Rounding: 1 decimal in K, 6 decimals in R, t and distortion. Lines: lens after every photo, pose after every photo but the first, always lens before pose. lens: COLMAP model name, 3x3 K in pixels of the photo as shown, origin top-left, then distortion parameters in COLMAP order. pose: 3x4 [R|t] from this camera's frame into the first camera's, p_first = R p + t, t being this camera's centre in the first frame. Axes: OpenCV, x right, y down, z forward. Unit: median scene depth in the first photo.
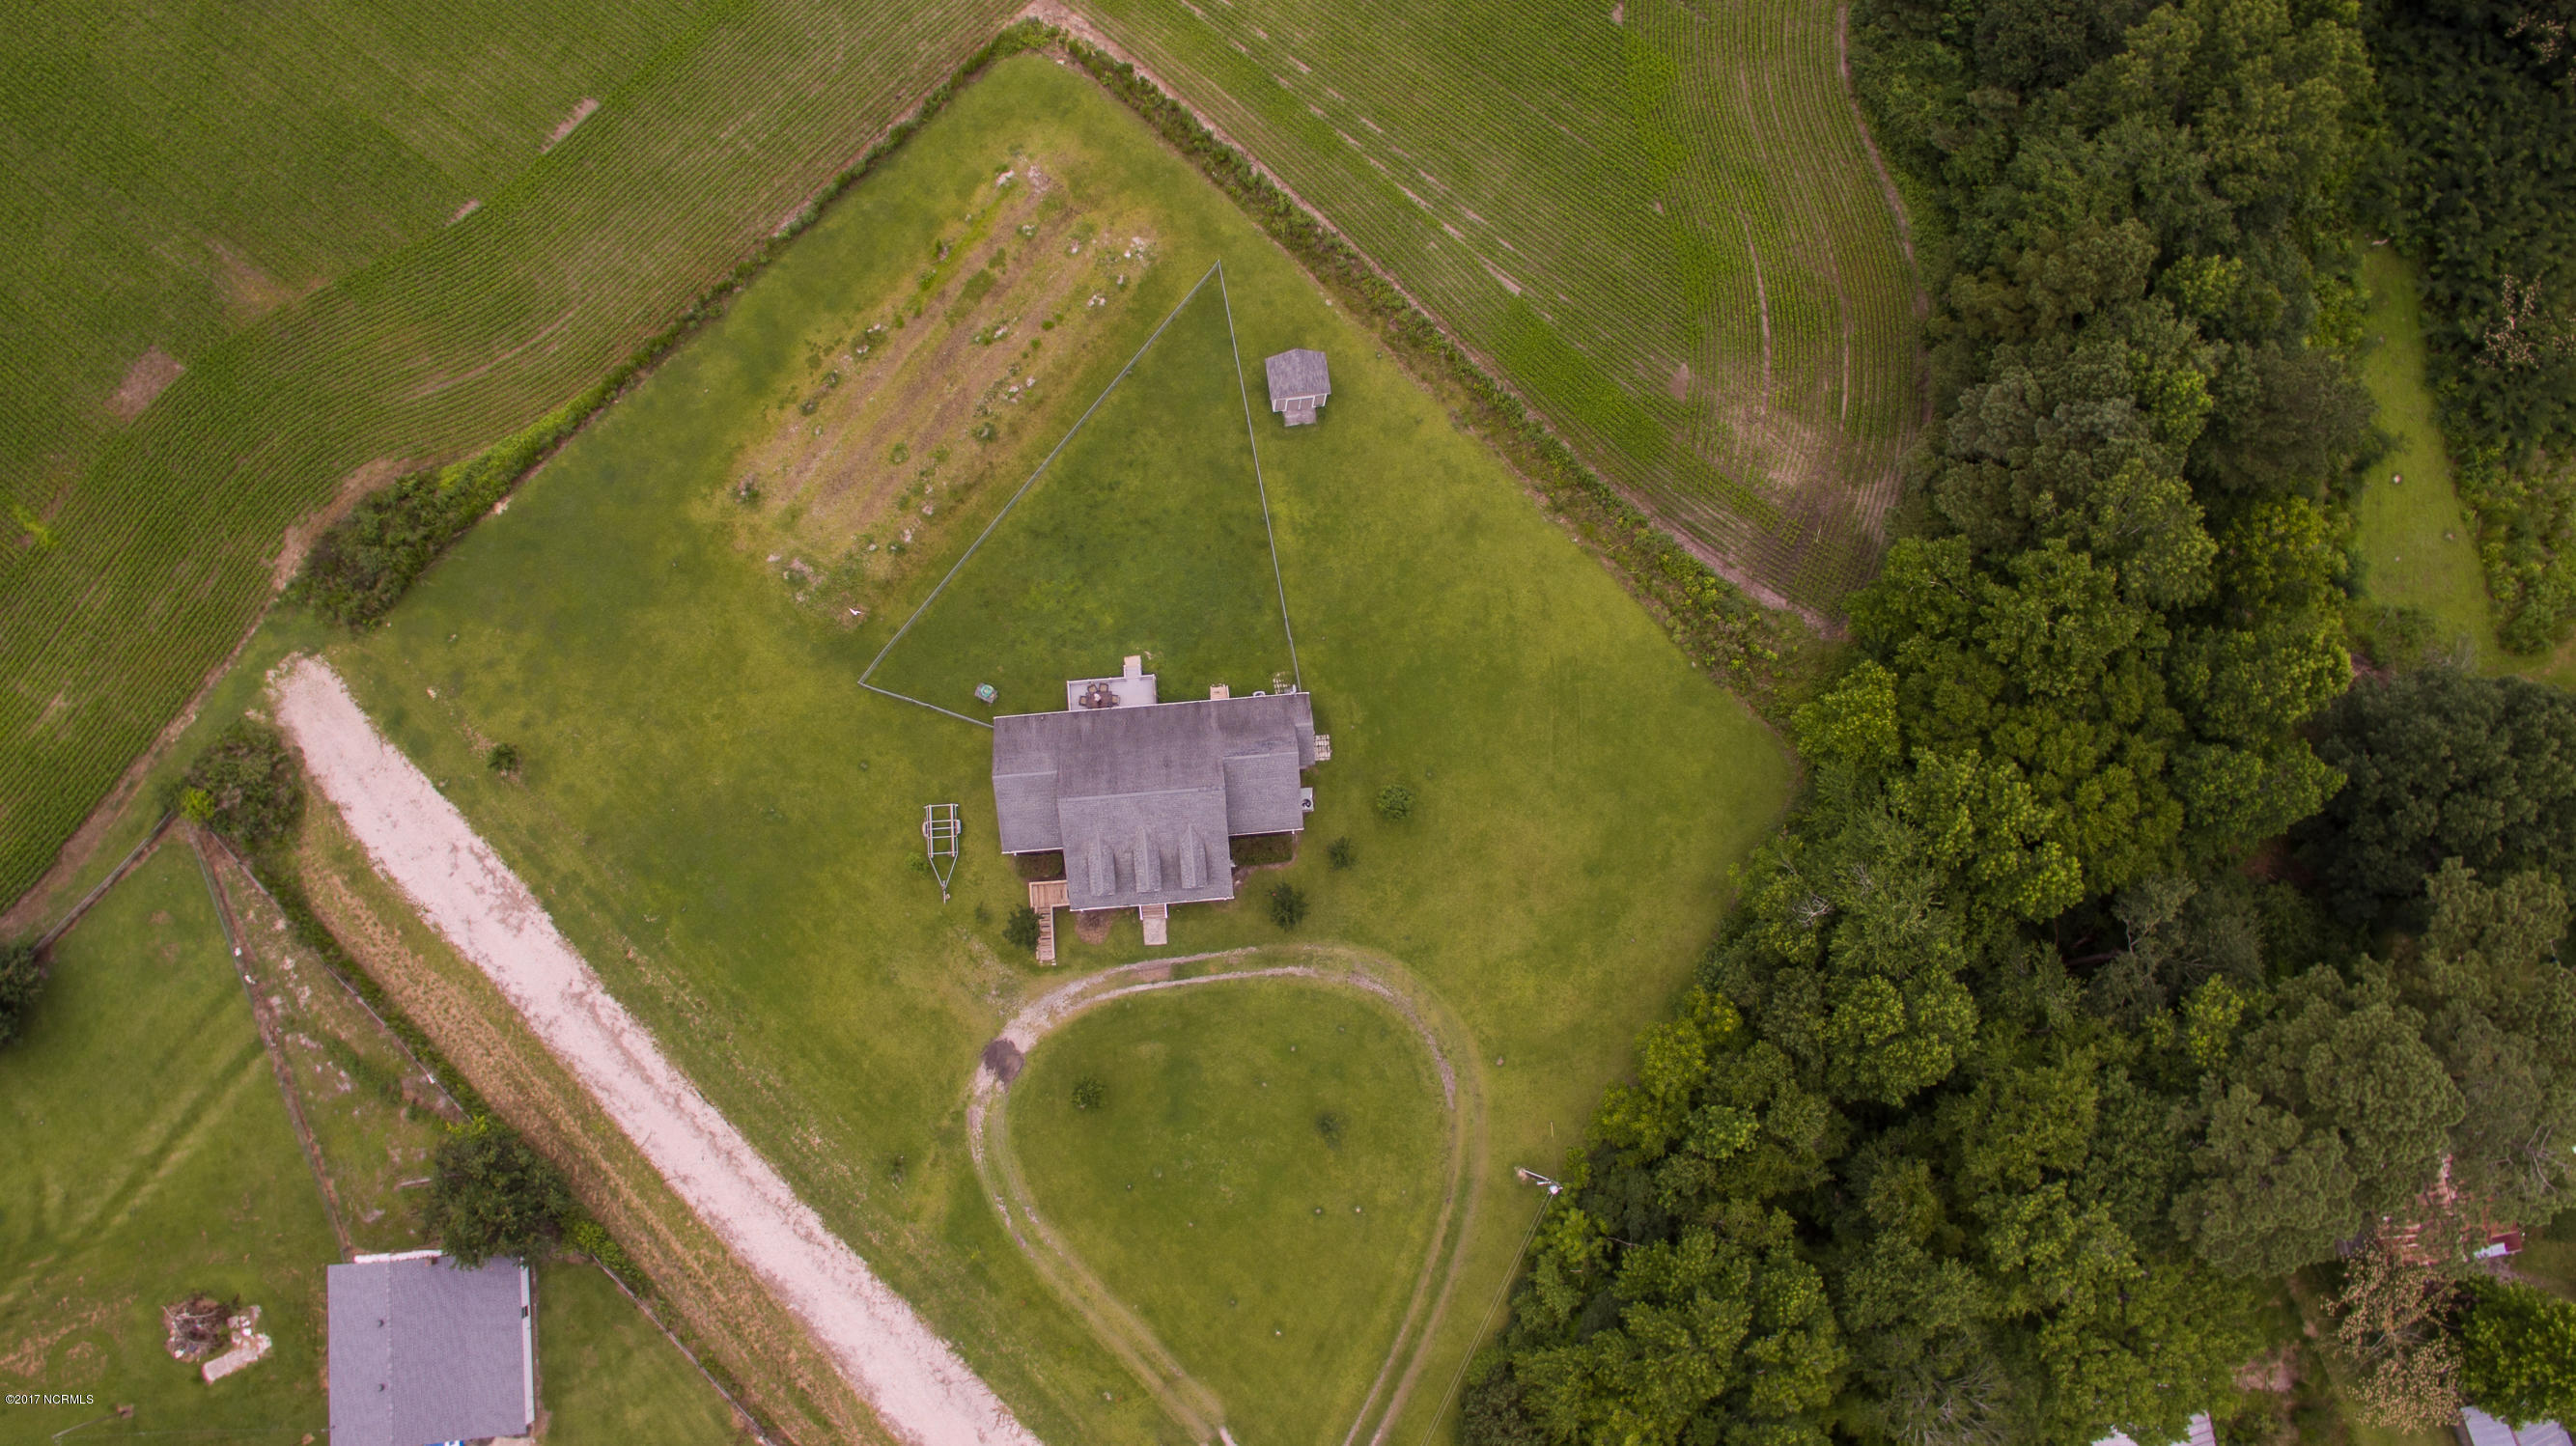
lens RADIAL K [[1817.4, 0, 1226.7], [0, 1817.4, 735.0], [0, 0, 1]] dist [-0.131807, 0.108769]
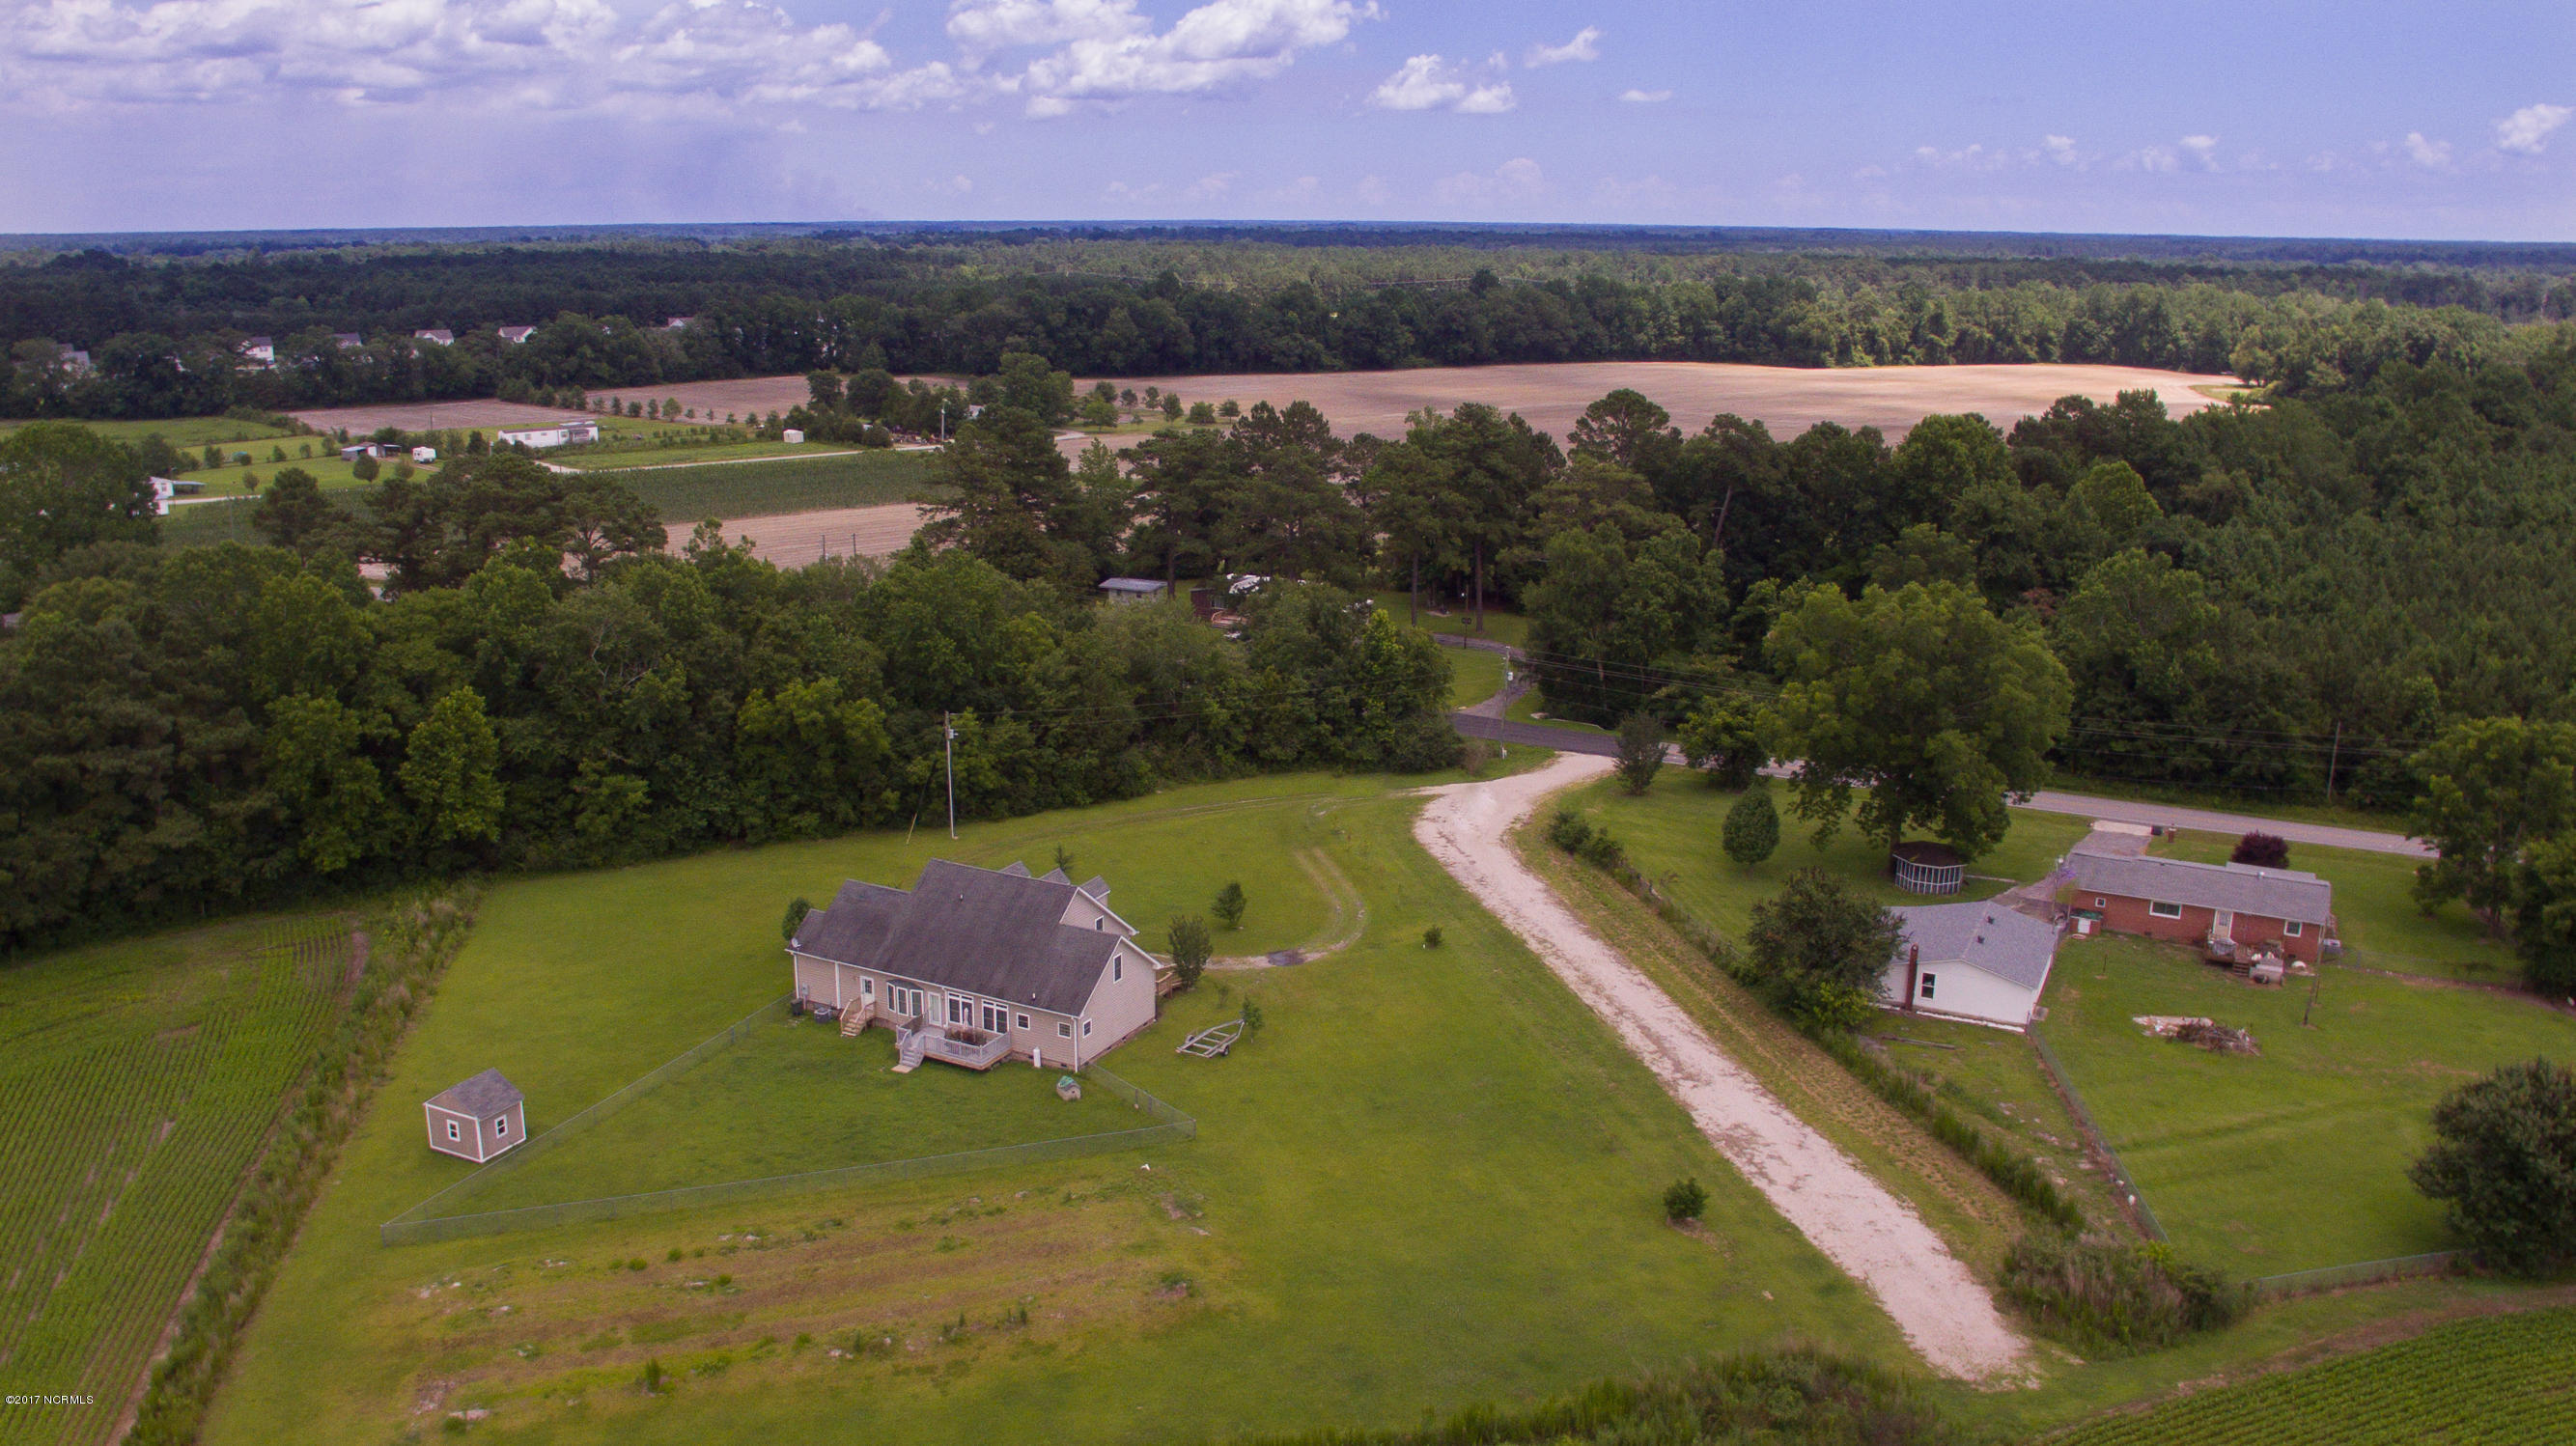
lens RADIAL K [[2010.3, 0, 1236.4], [0, 2010.3, 719.4], [0, 0, 1]] dist [-0.129079, 0.112749]
pose [[-0.836167, -0.146287, 0.528607, -0.647020], [0.537525, -0.026943, 0.842817, -0.732028], [-0.109051, 0.988875, 0.101162, 0.764267]]
